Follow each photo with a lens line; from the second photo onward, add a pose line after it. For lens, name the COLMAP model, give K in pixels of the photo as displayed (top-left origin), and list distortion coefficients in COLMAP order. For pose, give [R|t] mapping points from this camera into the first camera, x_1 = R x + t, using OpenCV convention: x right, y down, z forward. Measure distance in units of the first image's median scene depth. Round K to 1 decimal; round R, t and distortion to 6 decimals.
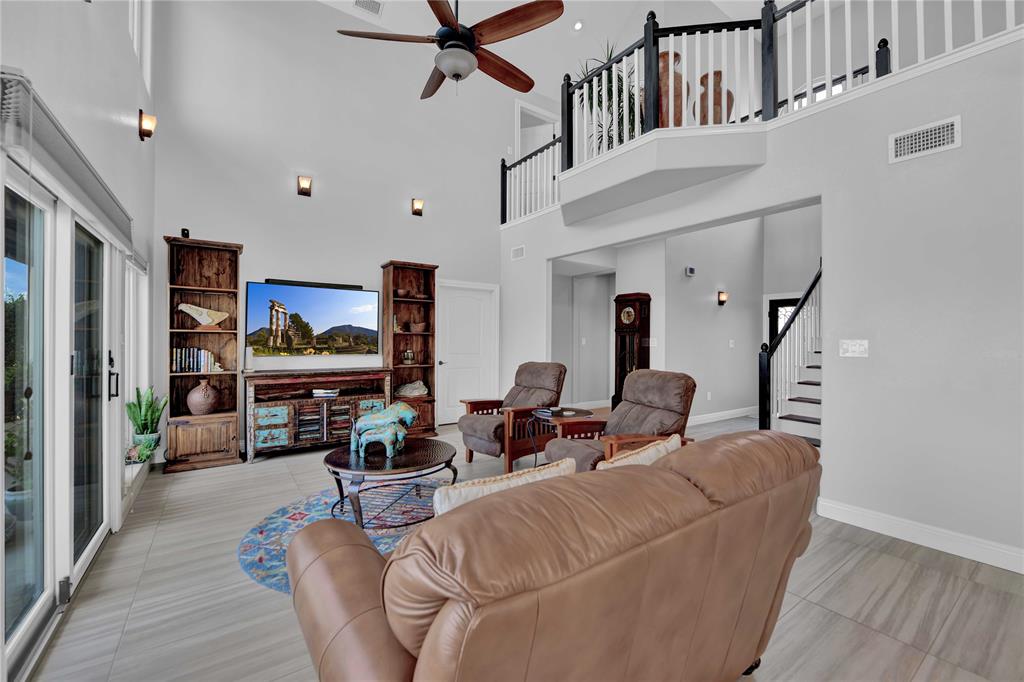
lens RADIAL K [[428.0, 0, 512.0], [0, 428.0, 341.0], [0, 0, 1]] dist [-0.000100, 0.000097]
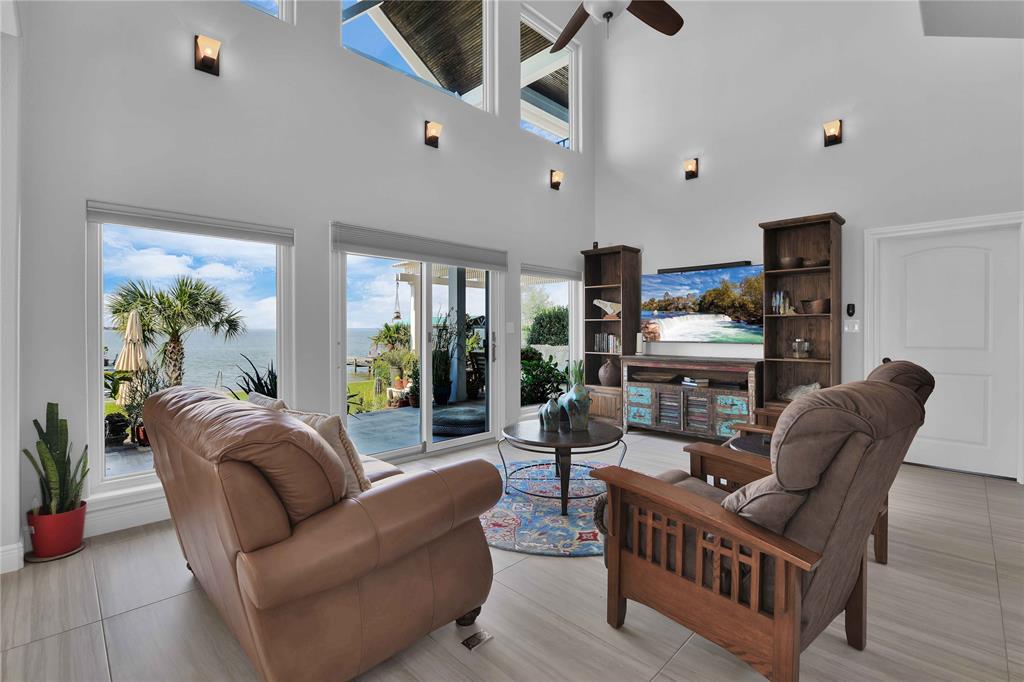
lens RADIAL K [[462.1, 0, 512.0], [0, 462.1, 341.0], [0, 0, 1]] dist [-0.000007, -0.000072]
pose [[0.182765, 0.014770, -0.983046, 0.536441], [-0.004033, 0.999890, 0.014273, 0.019647], [0.983148, 0.001356, 0.182804, 0.455897]]
